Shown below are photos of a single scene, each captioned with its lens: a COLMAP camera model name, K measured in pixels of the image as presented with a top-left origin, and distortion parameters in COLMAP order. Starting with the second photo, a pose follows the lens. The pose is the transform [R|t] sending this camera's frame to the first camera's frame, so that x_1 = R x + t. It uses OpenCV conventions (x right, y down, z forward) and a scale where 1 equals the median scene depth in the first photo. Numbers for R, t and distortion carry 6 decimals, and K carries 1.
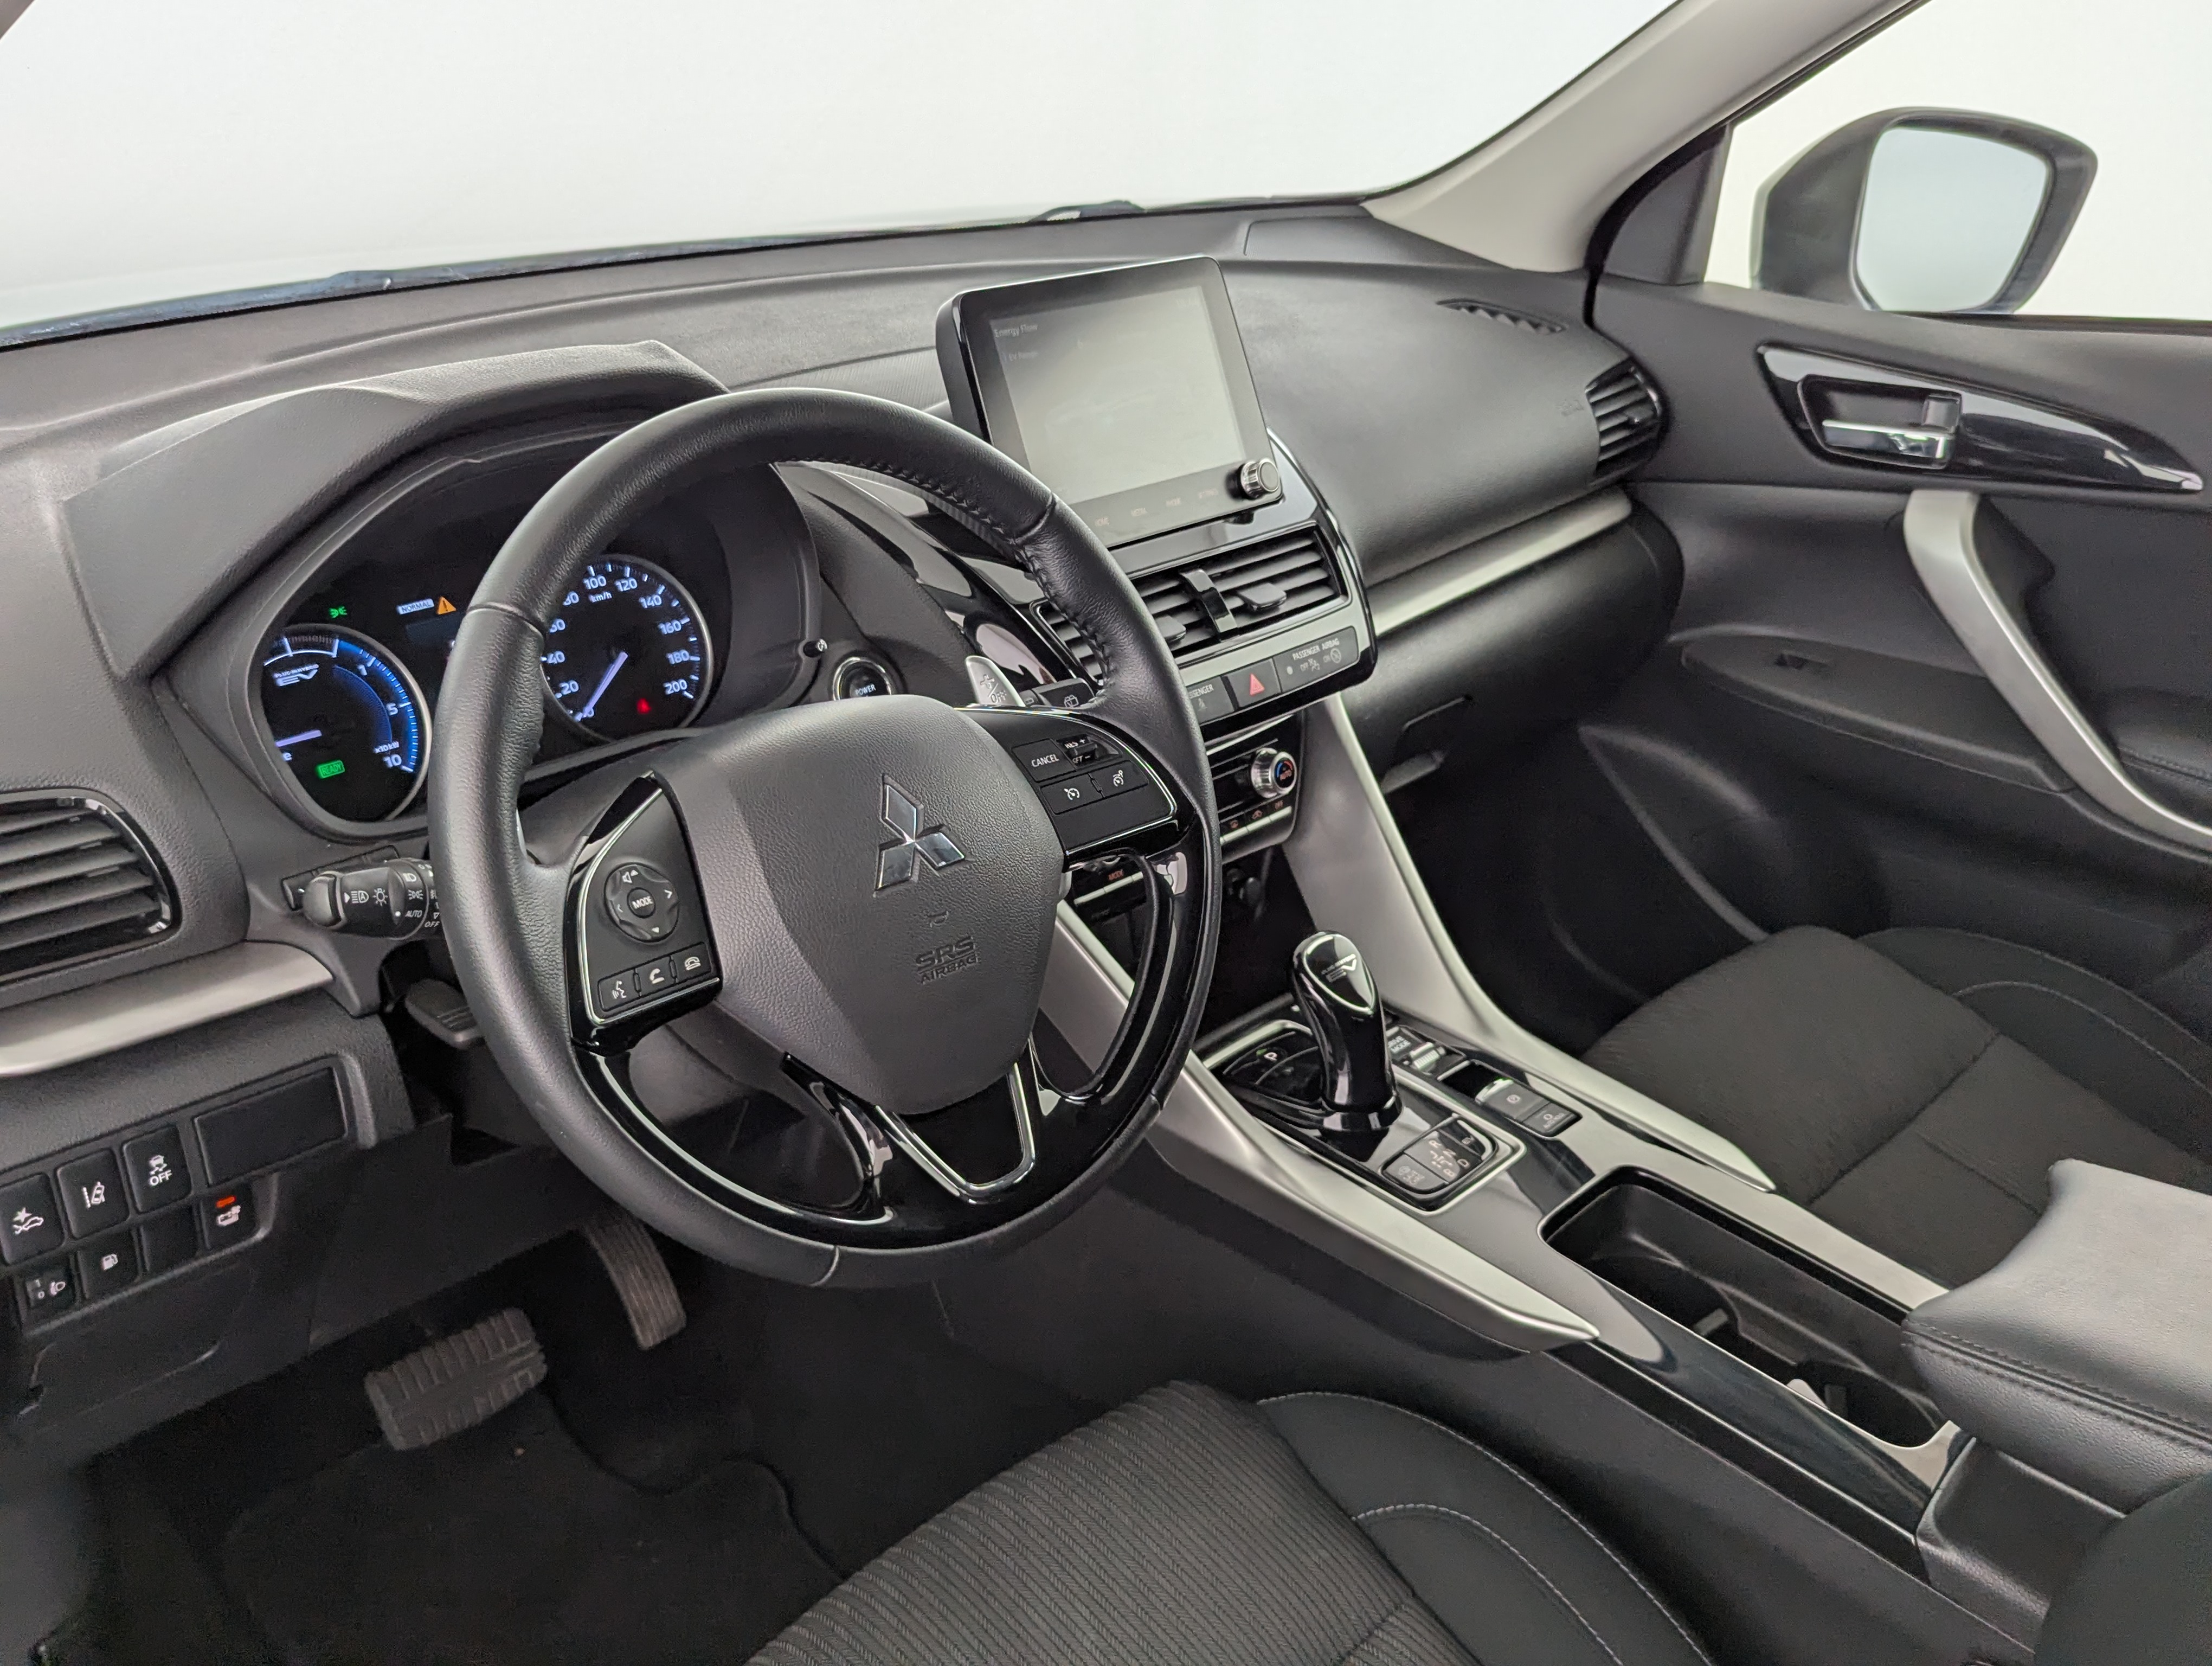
lens RADIAL K [[2035.6, 0, 1104.6], [0, 2035.6, 833.4], [0, 0, 1]] dist [0.059599, -0.024331]
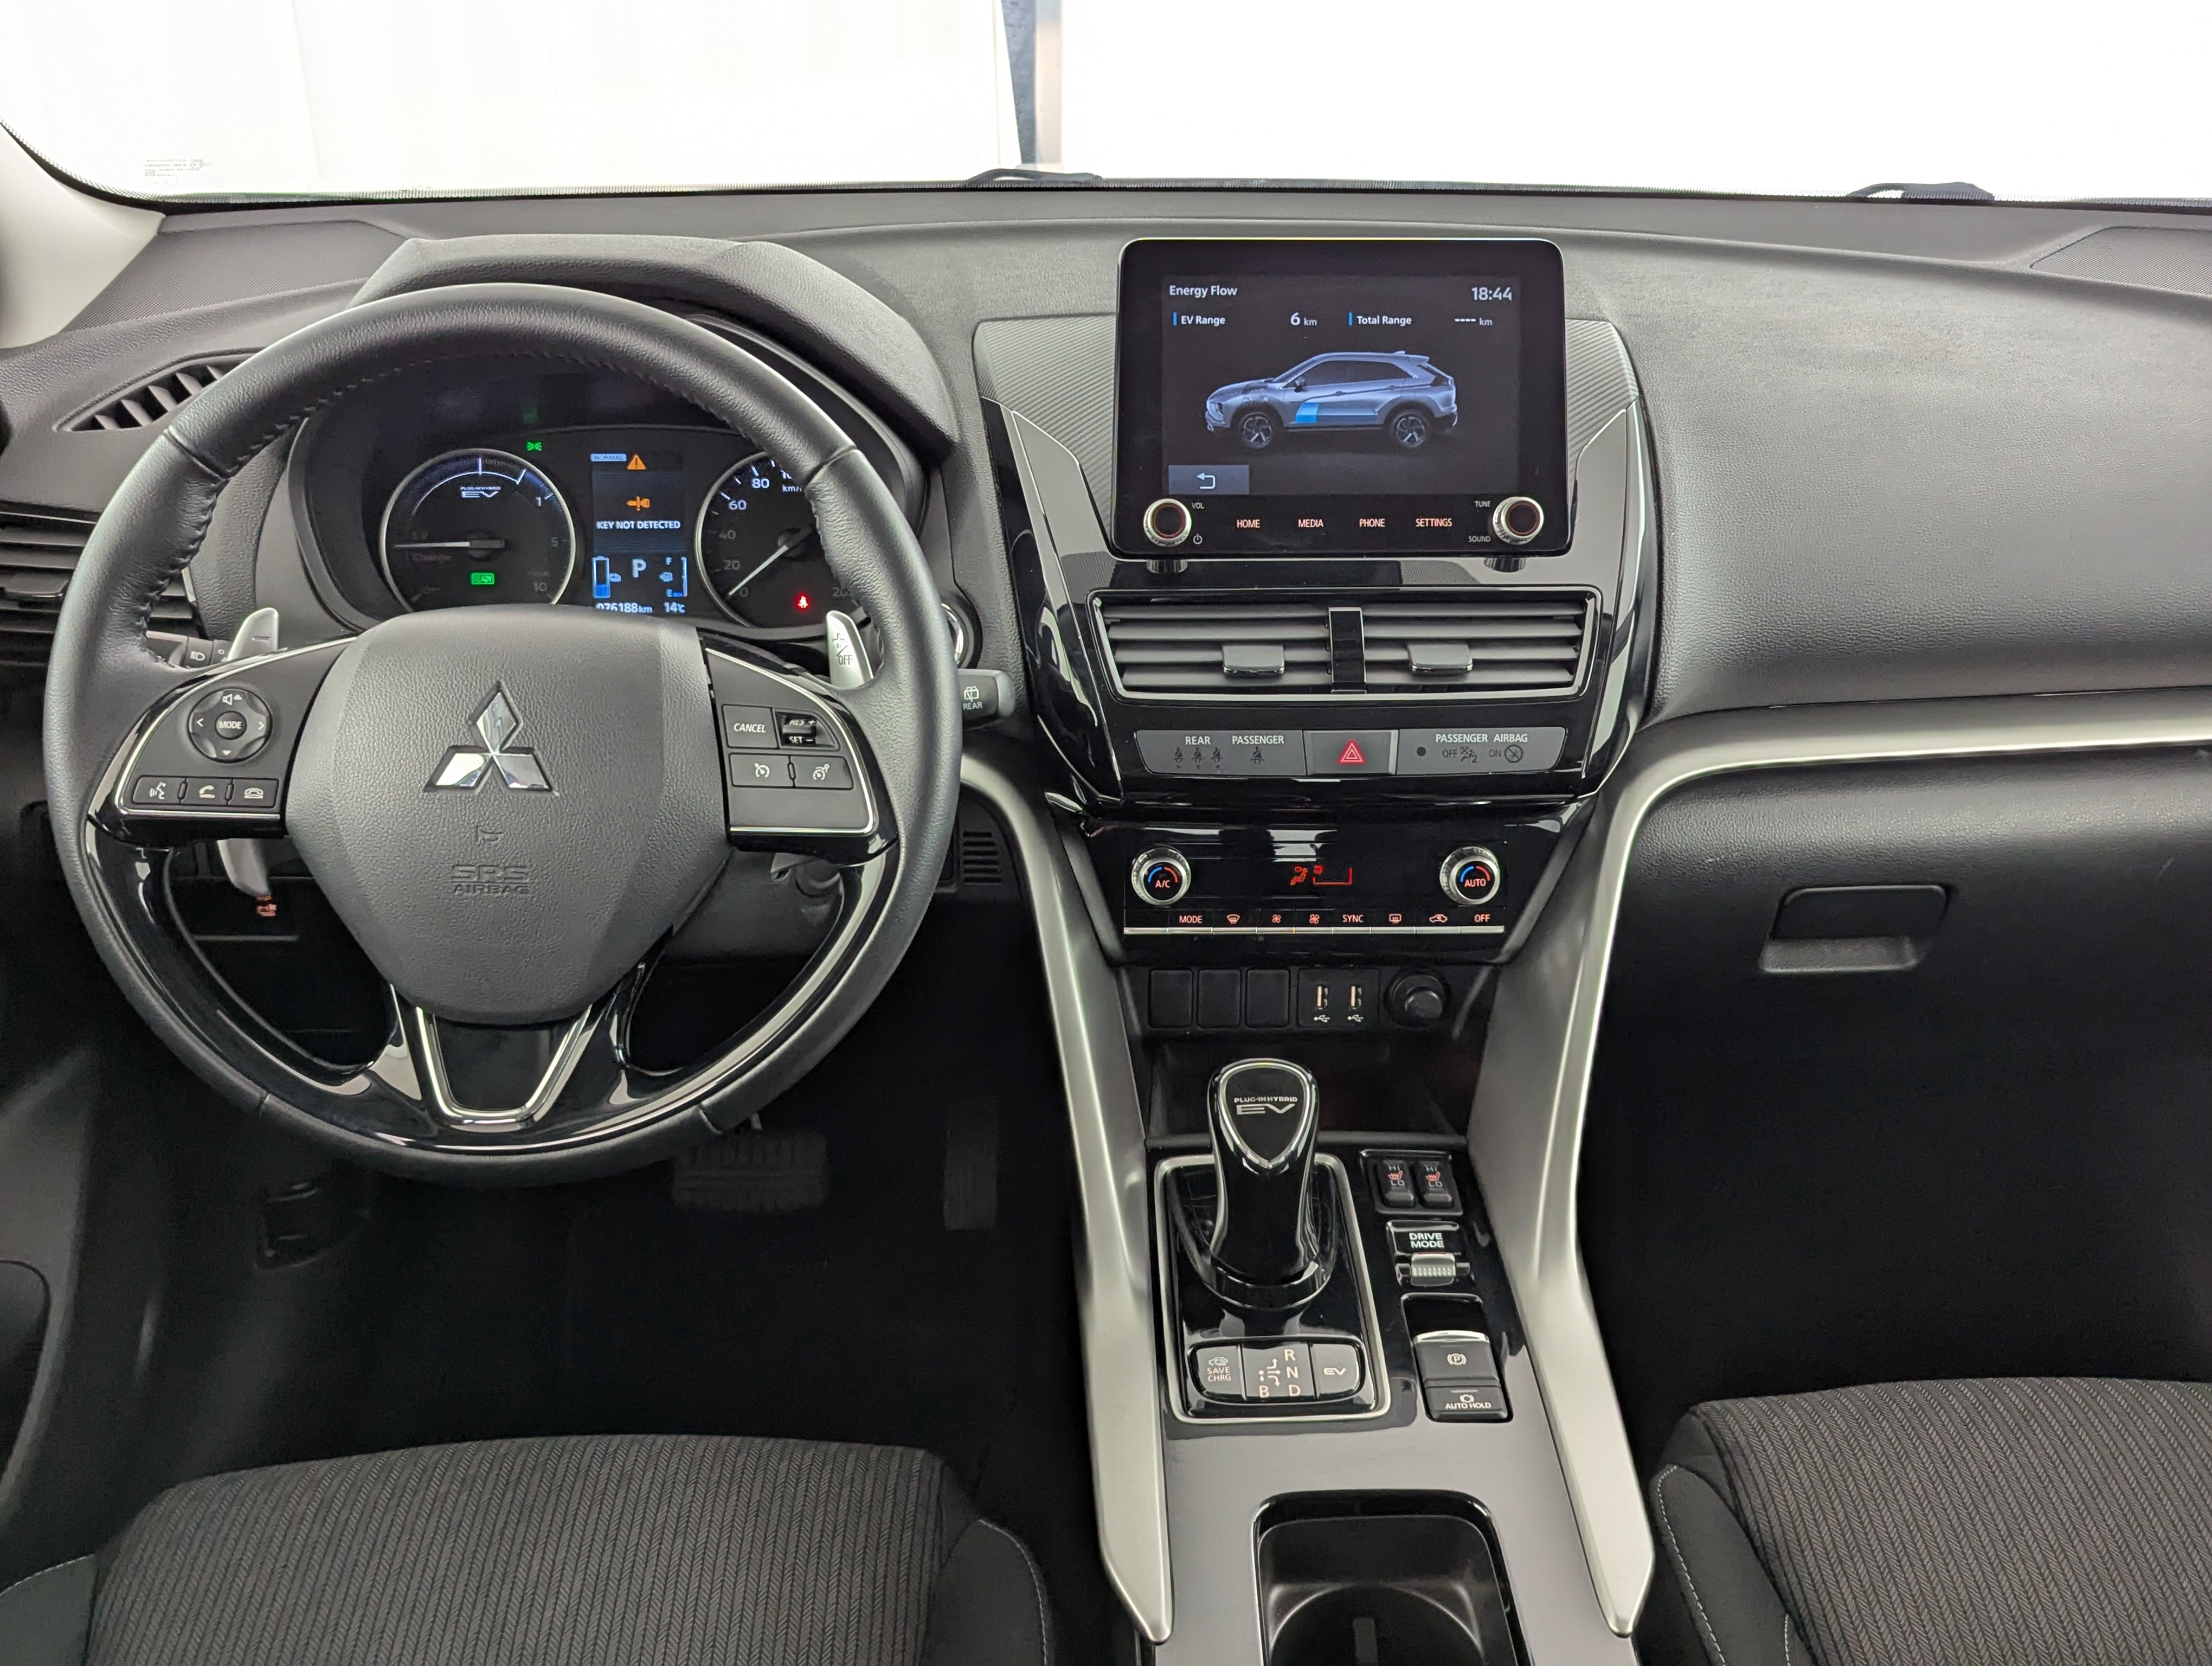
lens RADIAL K [[2018.2, 0, 1117.7], [0, 2018.2, 830.5], [0, 0, 1]] dist [0.061691, -0.008038]
pose [[0.719237, 0.299574, -0.626860, 0.594058], [-0.284449, 0.950147, 0.127706, -0.135906], [0.633867, 0.086458, 0.768595, 0.351814]]
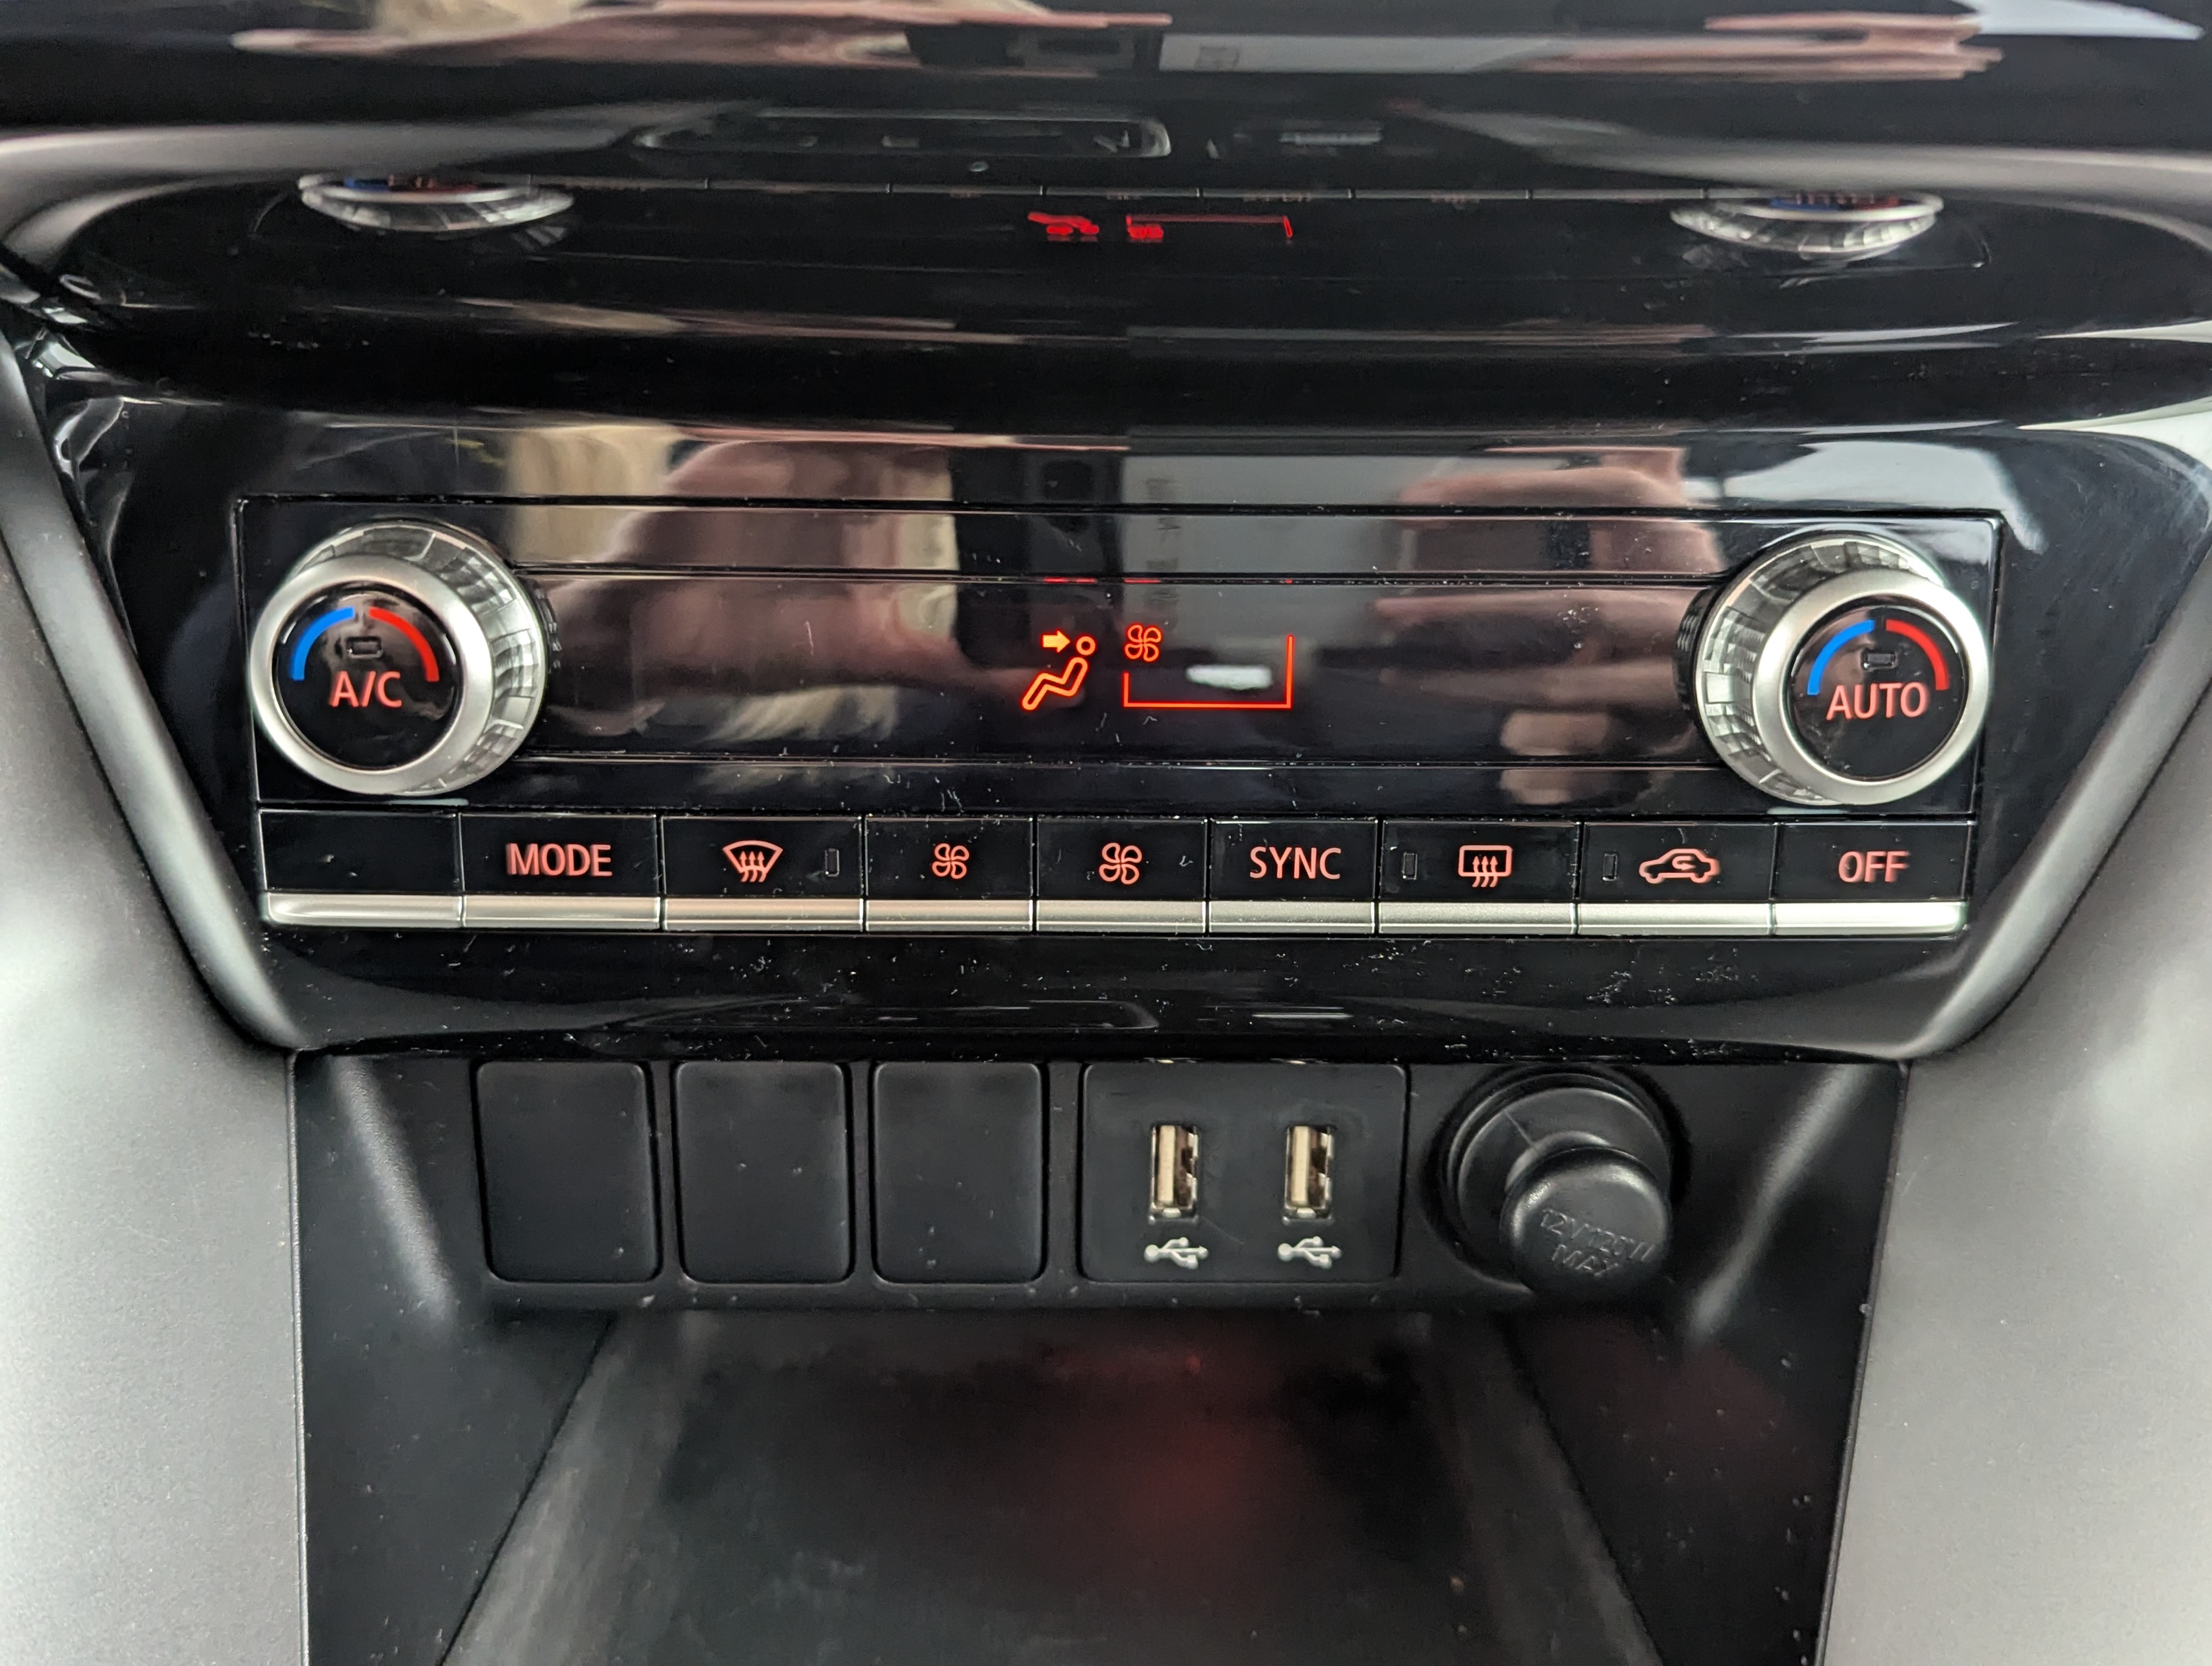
lens RADIAL K [[2144.5, 0, 1102.4], [0, 2144.5, 842.2], [0, 0, 1]] dist [0.020393, -0.002199]
pose [[0.713690, 0.338610, -0.613180, 0.192119], [-0.294106, 0.939351, 0.176413, -0.037315], [0.635726, 0.054436, 0.769993, 1.003676]]
